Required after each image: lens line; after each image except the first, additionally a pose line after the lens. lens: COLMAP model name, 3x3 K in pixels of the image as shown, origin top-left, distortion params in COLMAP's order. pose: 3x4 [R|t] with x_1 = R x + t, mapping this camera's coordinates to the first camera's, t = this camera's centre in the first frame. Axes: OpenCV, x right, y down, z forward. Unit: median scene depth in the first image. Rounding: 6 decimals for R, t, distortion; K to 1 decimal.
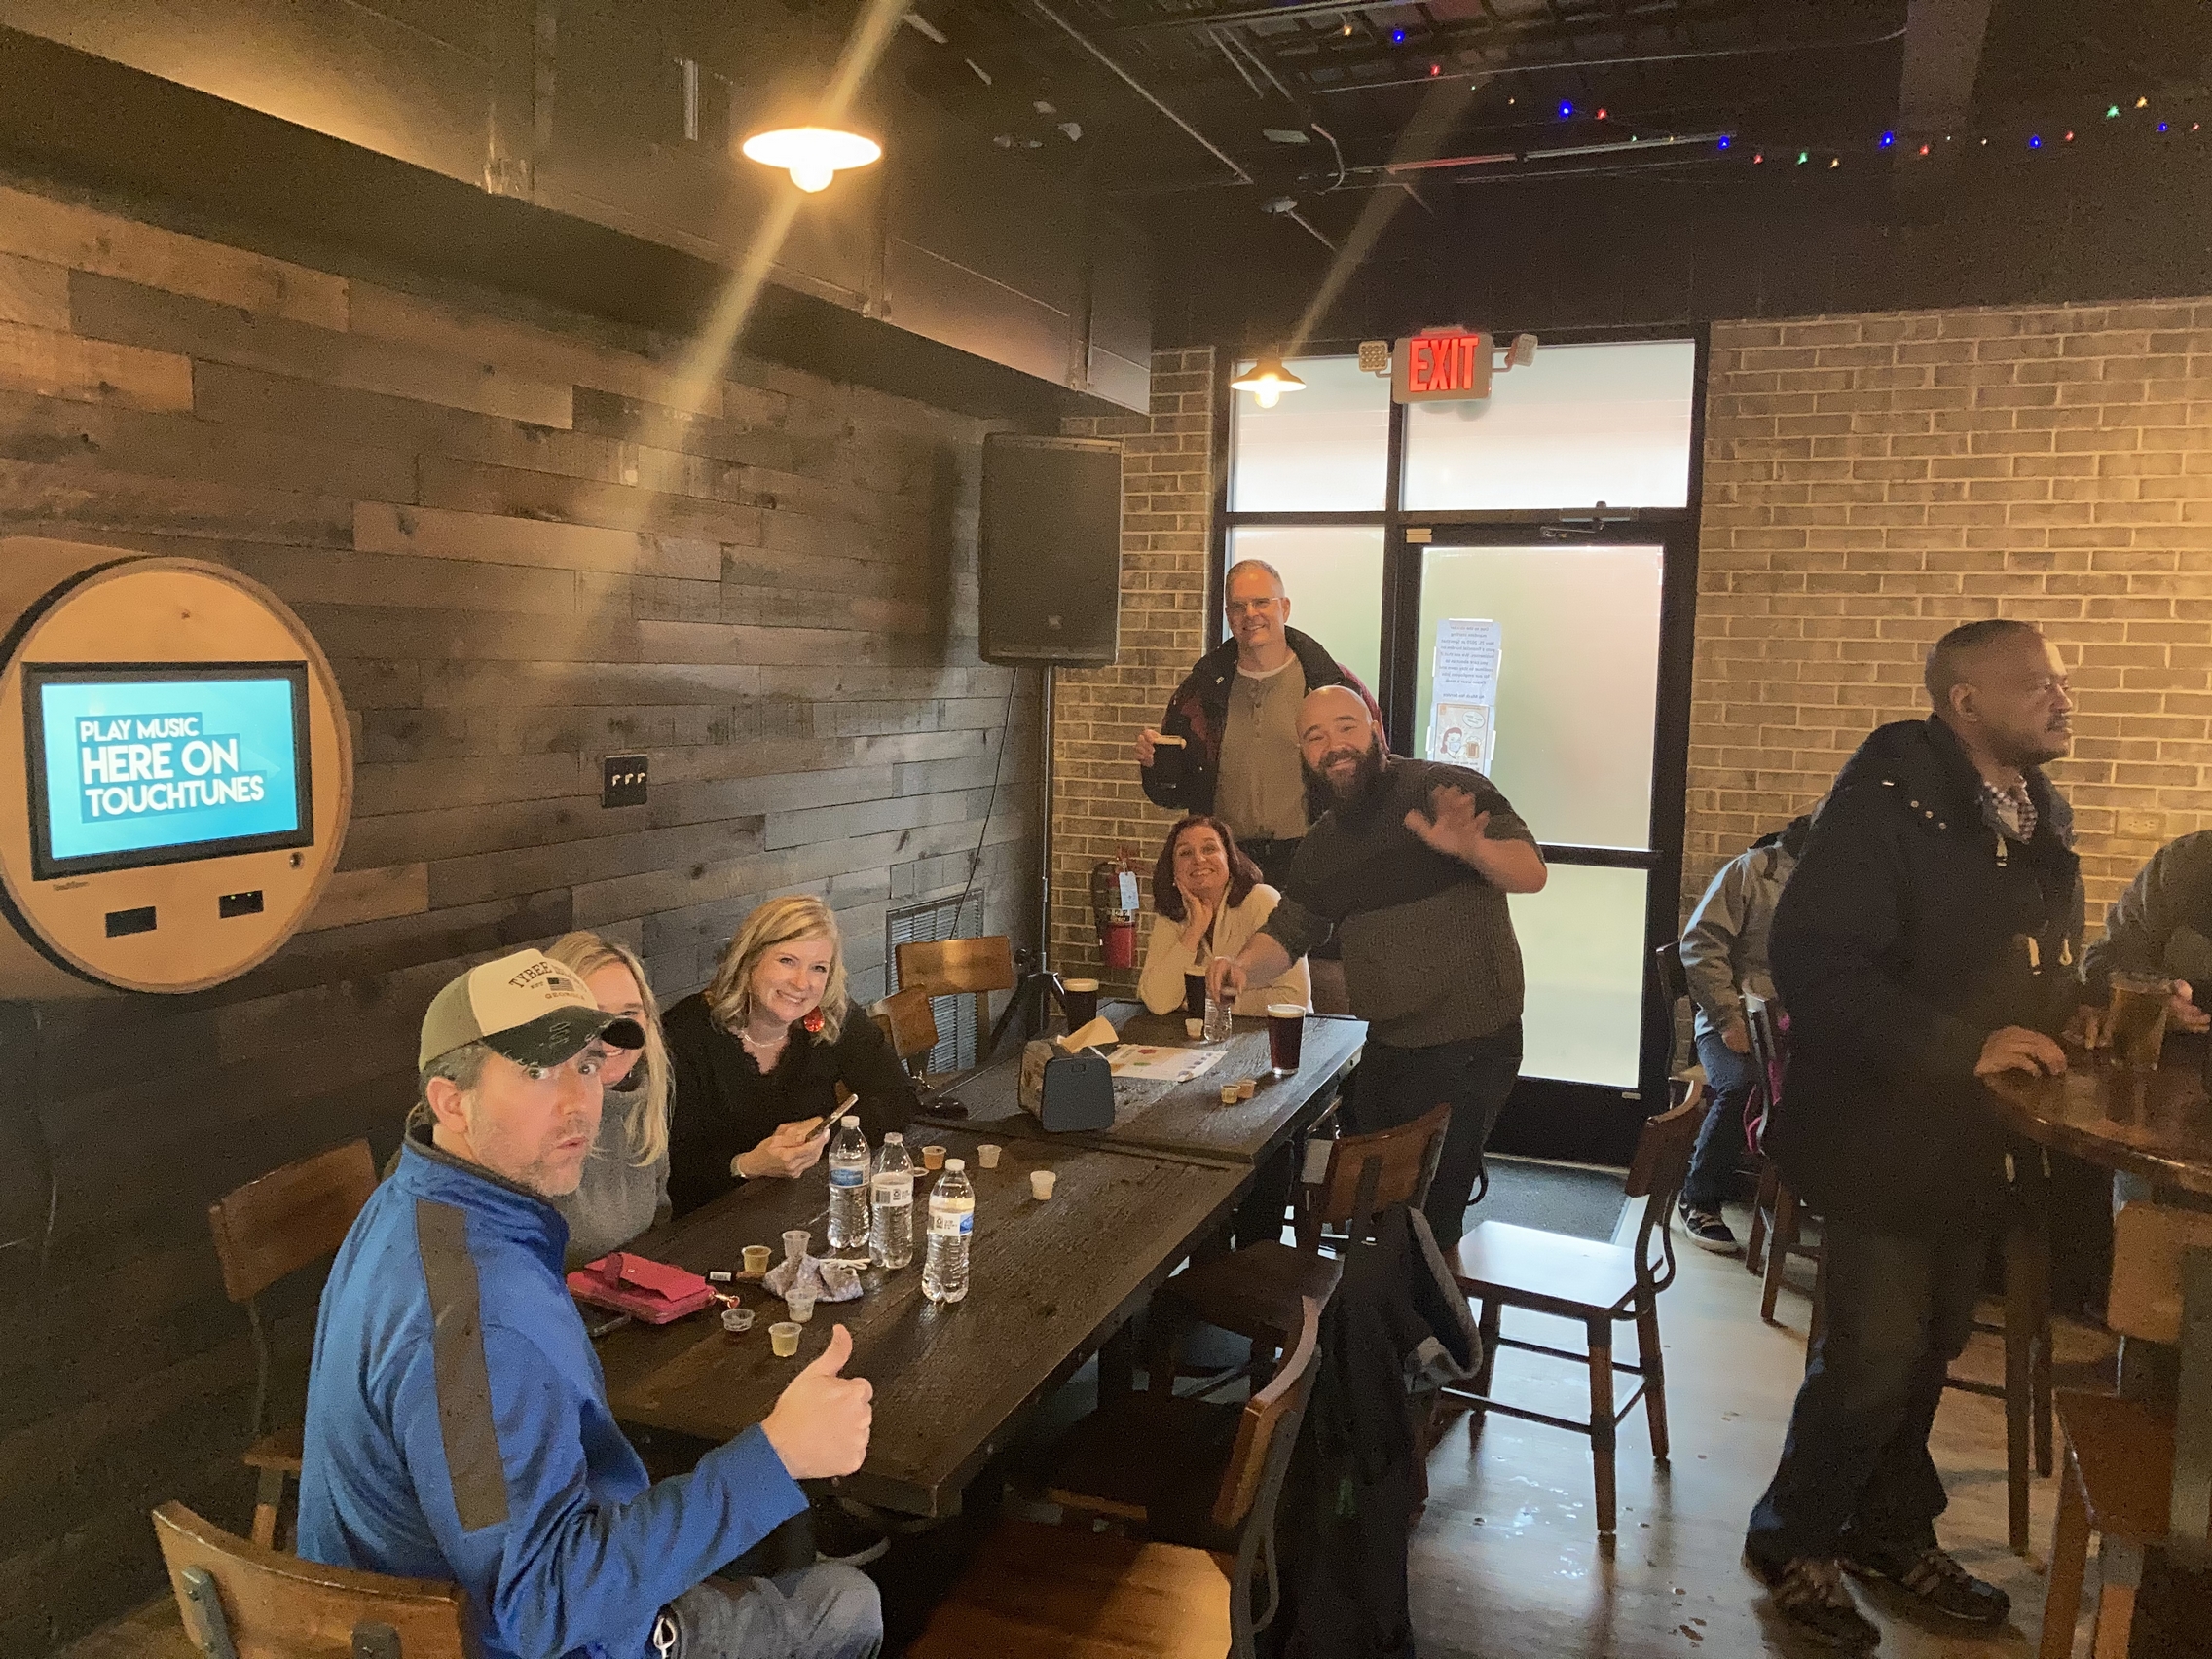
lens RADIAL K [[1787.3, 0, 1116.8], [0, 1787.3, 826.6], [0, 0, 1]] dist [0.017472, -0.005874]
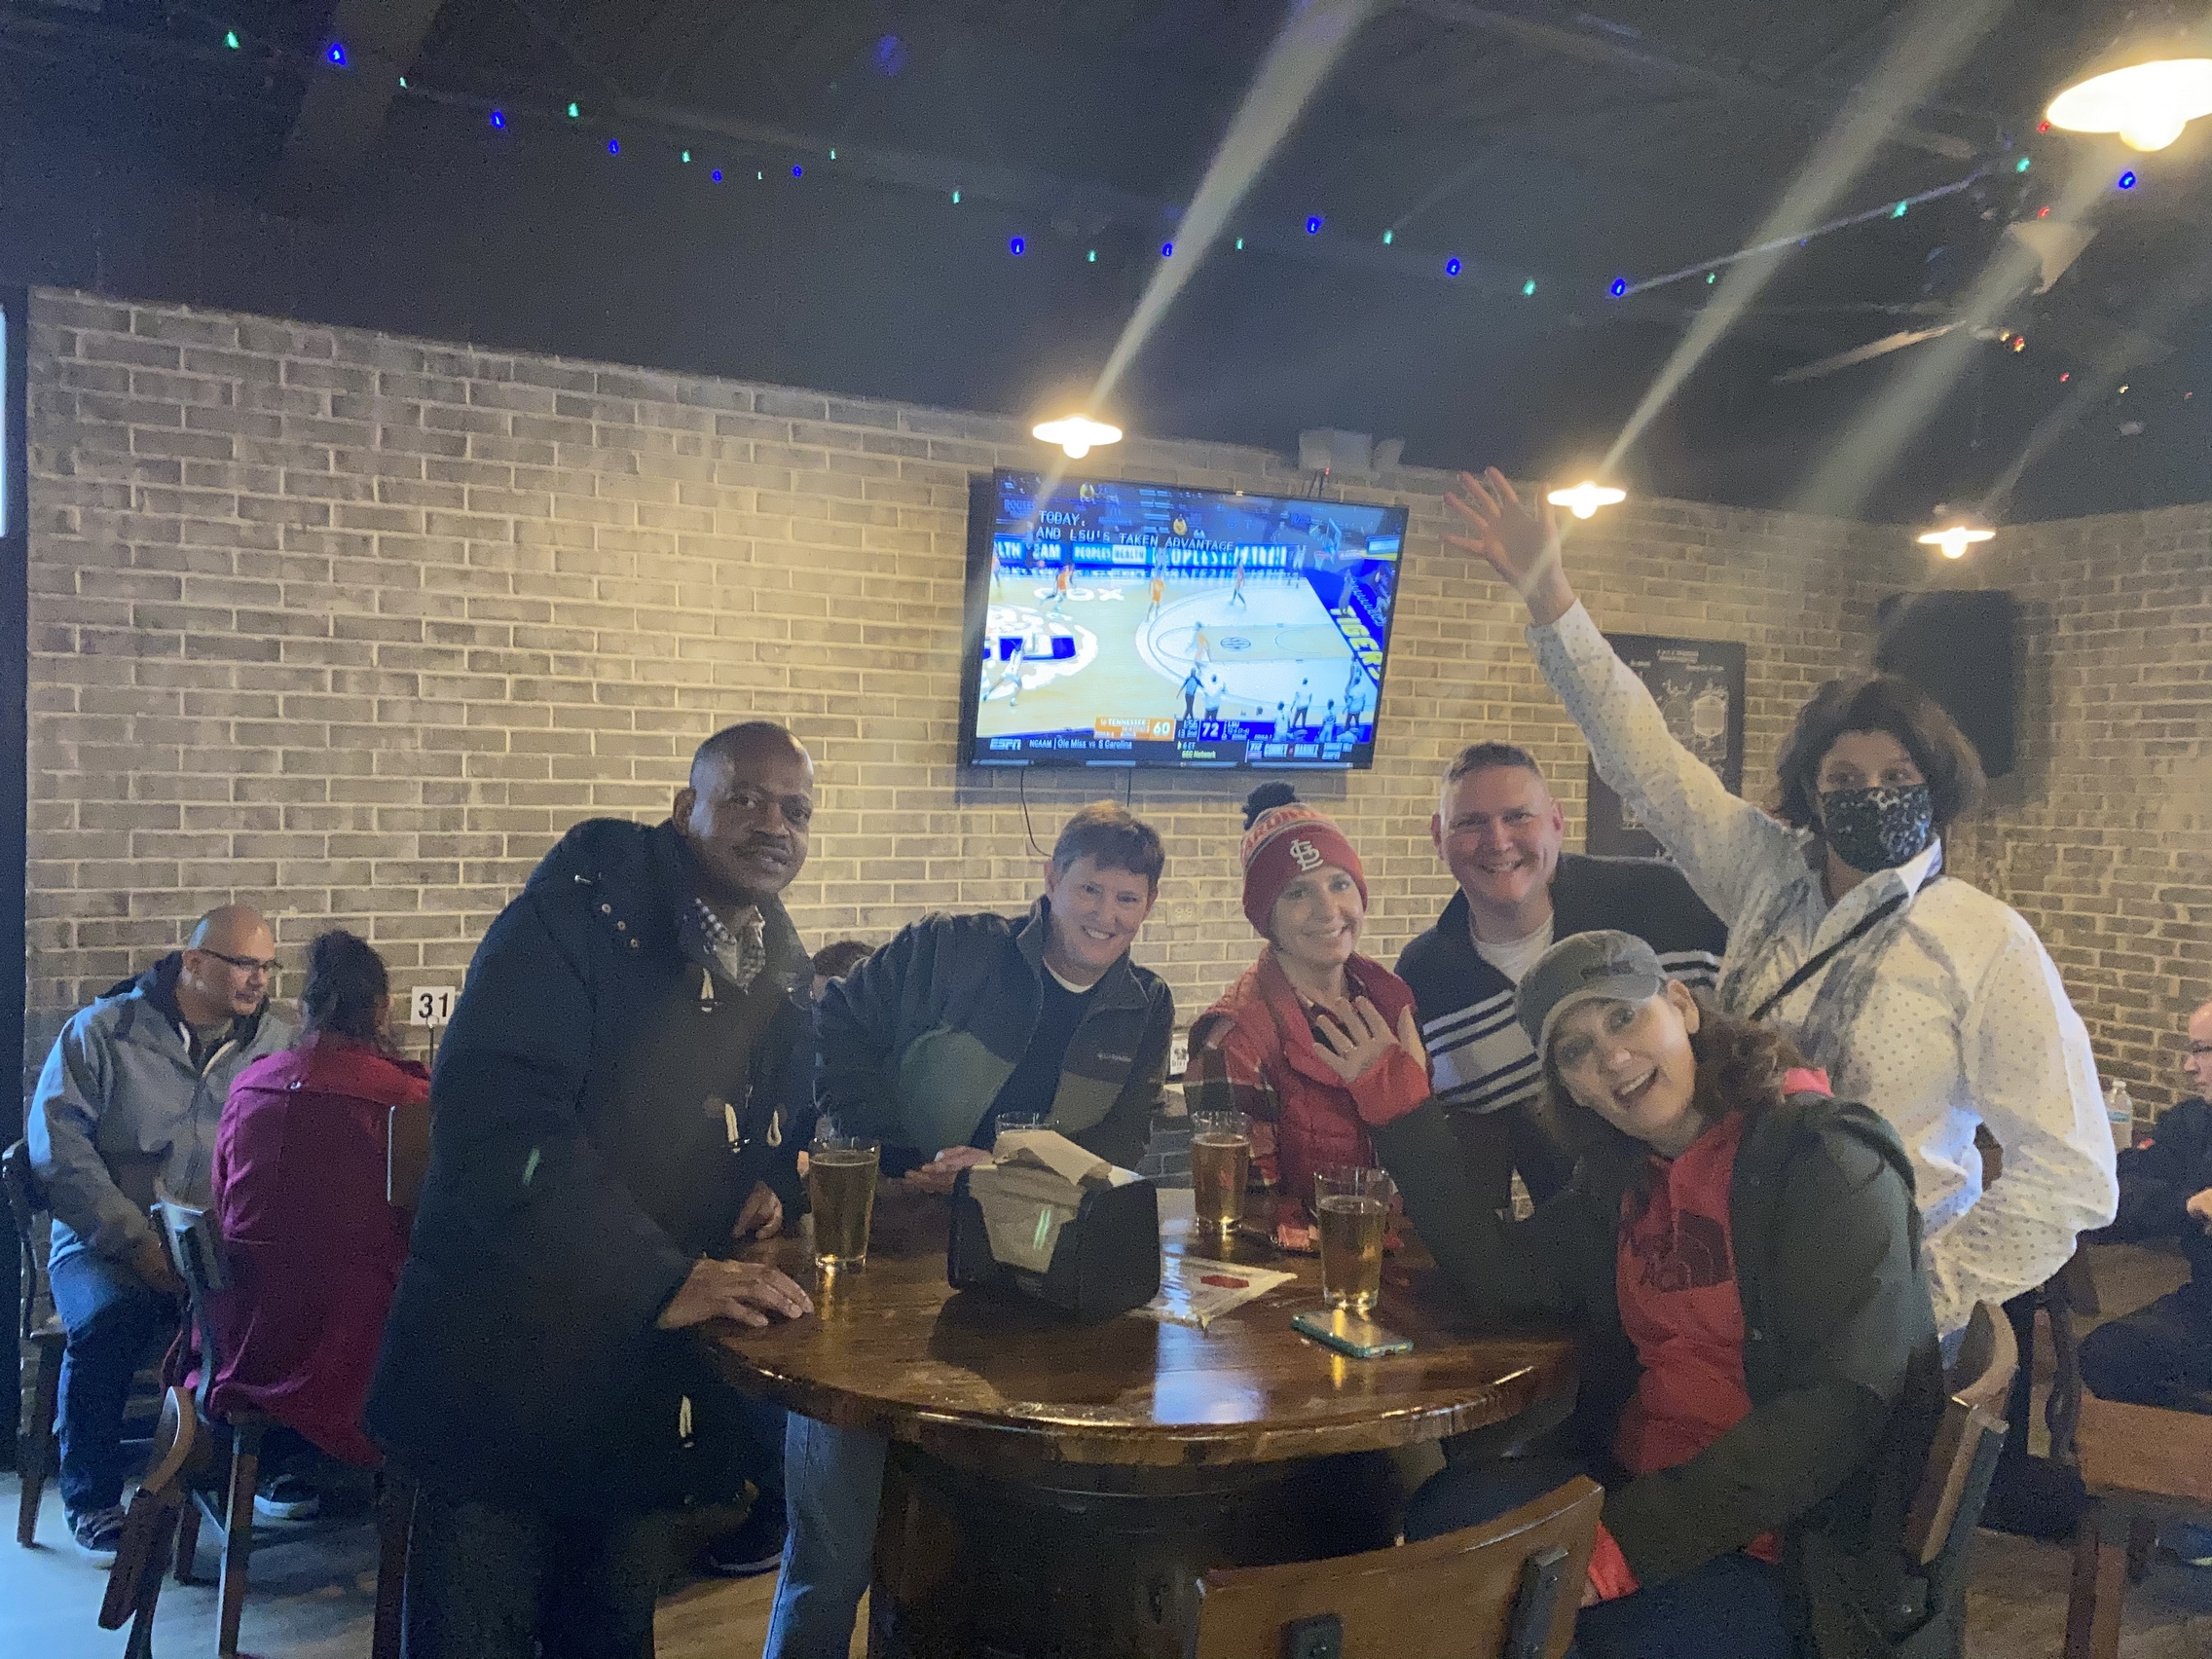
lens RADIAL K [[1787.3, 0, 1025.4], [0, 1787.3, 824.8], [0, 0, 1]] dist [0.017472, -0.005874]
pose [[0.613560, -0.028226, 0.789143, -0.006887], [0.071582, 0.997234, -0.019986, -0.018120], [-0.786397, 0.068751, 0.613884, 0.254088]]
